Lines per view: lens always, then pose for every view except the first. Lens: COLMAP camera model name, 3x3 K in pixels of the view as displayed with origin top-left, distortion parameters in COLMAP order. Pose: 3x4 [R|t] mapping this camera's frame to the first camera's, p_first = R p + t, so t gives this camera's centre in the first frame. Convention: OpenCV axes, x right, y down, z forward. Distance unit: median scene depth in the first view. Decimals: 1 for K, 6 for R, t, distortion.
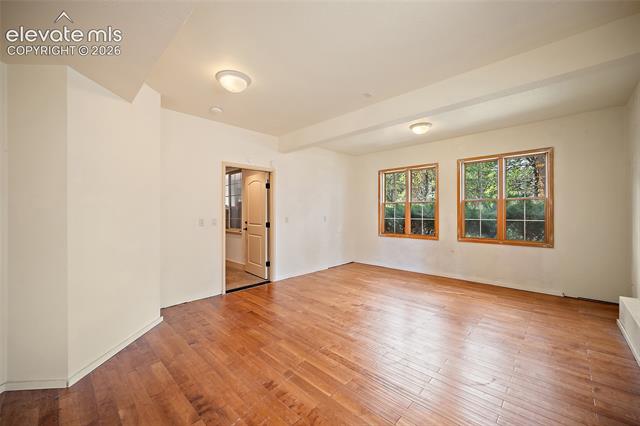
lens RADIAL K [[252.1, 0, 320.5], [0, 252.1, 211.3], [0, 0, 1]] dist [-0.000271, -0.000164]
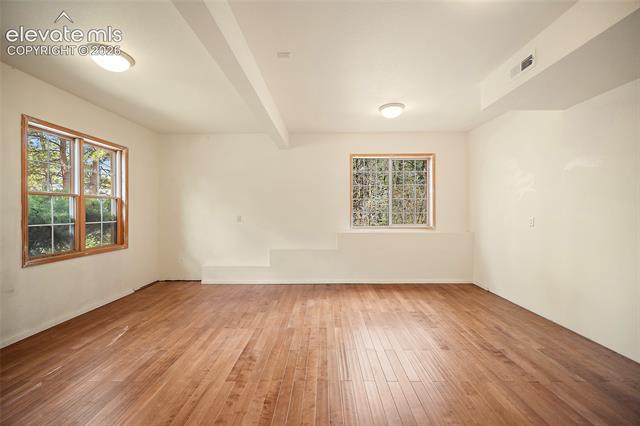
lens RADIAL K [[252.1, 0, 320.5], [0, 252.1, 211.3], [0, 0, 1]] dist [-0.000271, -0.000164]
pose [[-0.686368, 0.007410, 0.727217, -0.337361], [0.004591, 0.999972, -0.005856, 0.006887], [-0.727240, -0.000681, -0.686383, 1.111498]]
